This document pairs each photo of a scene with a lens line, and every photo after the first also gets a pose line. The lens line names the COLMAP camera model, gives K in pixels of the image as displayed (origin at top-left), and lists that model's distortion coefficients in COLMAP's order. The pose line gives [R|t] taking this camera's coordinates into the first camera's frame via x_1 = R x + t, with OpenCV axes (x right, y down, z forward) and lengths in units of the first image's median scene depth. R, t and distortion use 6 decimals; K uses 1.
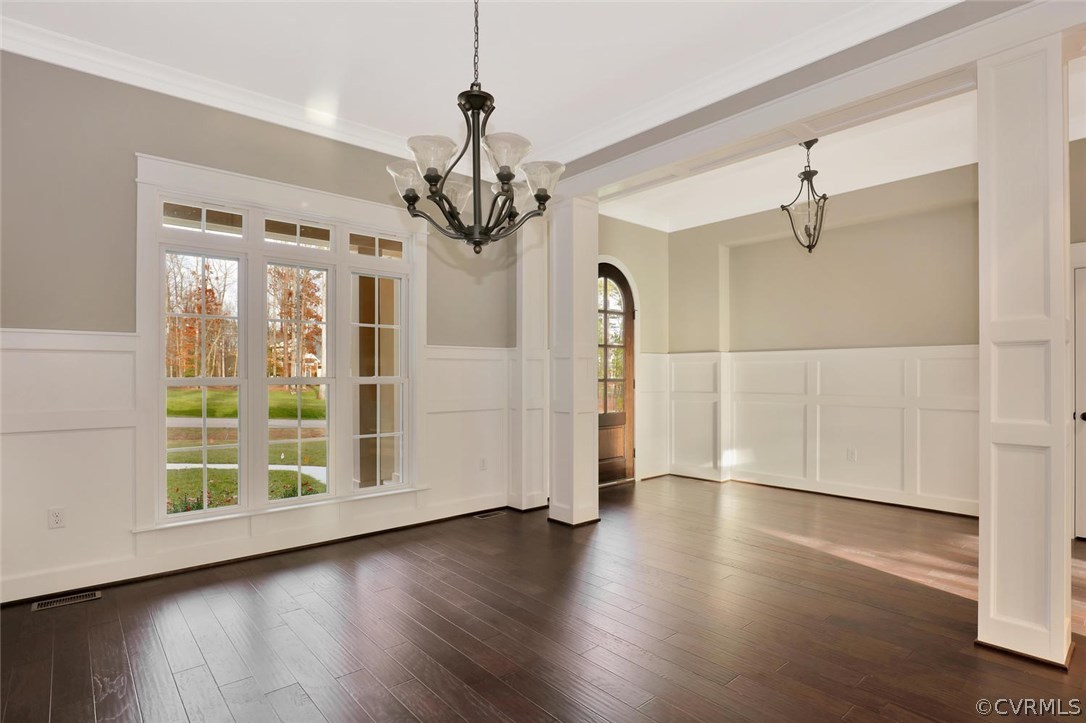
lens RADIAL K [[559.2, 0, 541.0], [0, 559.2, 365.3], [0, 0, 1]] dist [-0.024507, 0.001803]
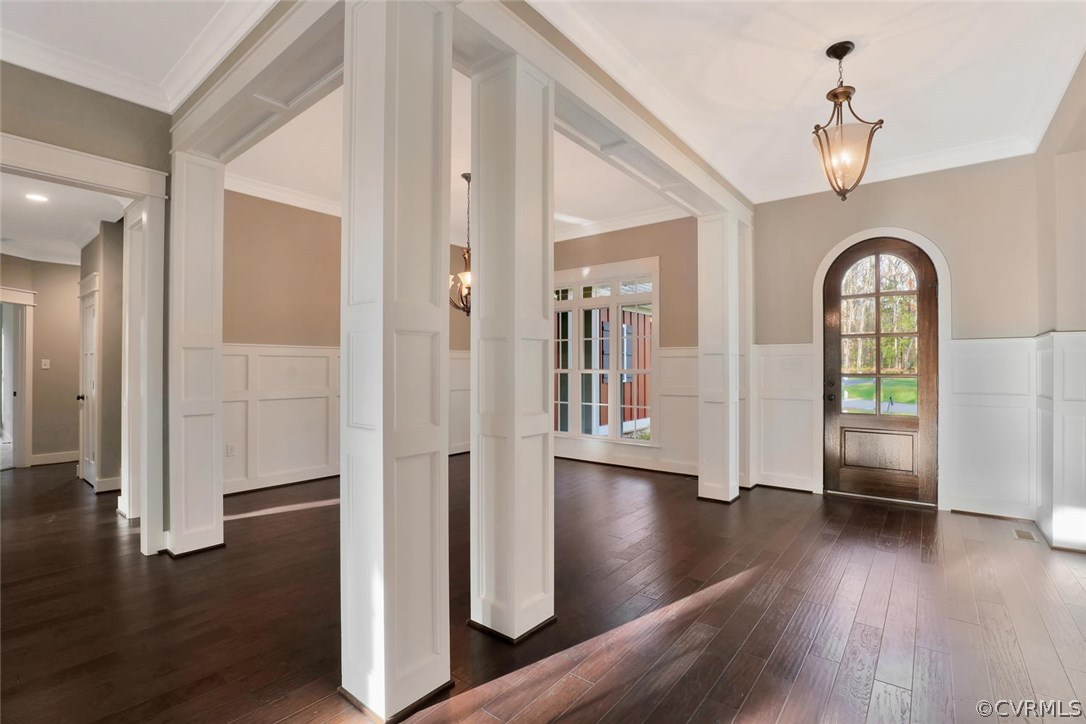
lens RADIAL K [[490.7, 0, 546.4], [0, 490.7, 362.6], [0, 0, 1]] dist [-0.018705, -0.000046]
pose [[0.186156, -0.005803, -0.982503, 1.005161], [0.015843, 0.999870, -0.002904, 0.001377], [0.982392, -0.015025, 0.186224, 0.490933]]
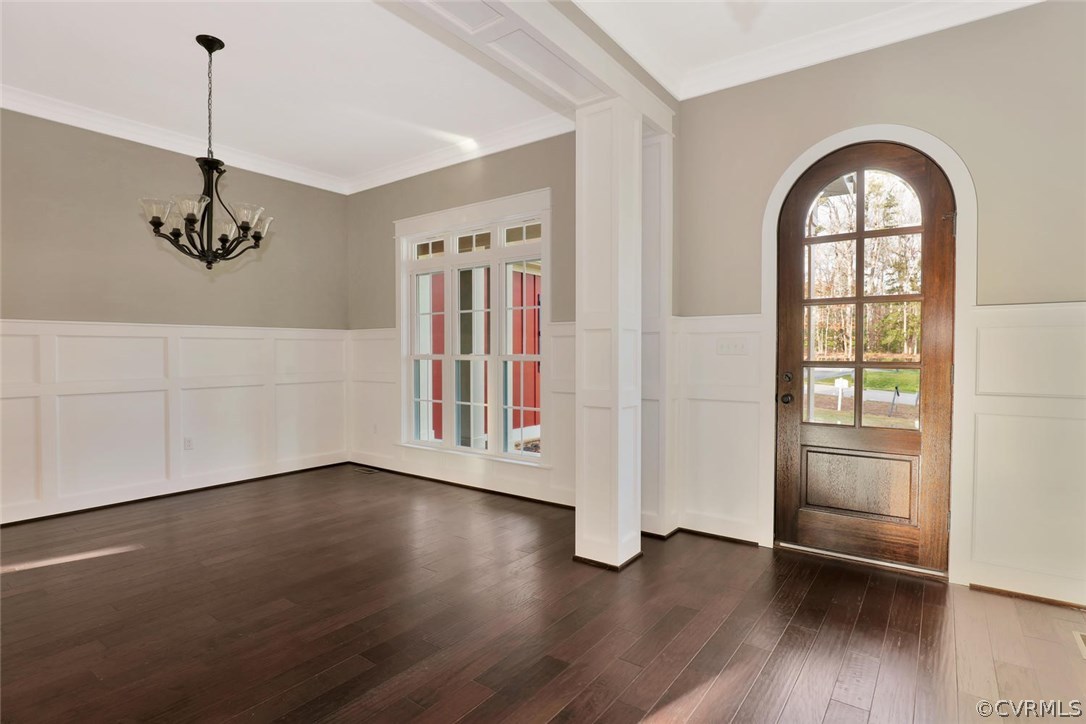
lens RADIAL K [[545.1, 0, 540.6], [0, 545.1, 361.7], [0, 0, 1]] dist [-0.011618, 0.000165]
pose [[0.217611, 0.021371, -0.975802, 0.747105], [0.015638, 0.999556, 0.025379, 0.008072], [0.975910, -0.020783, 0.217180, 0.790443]]
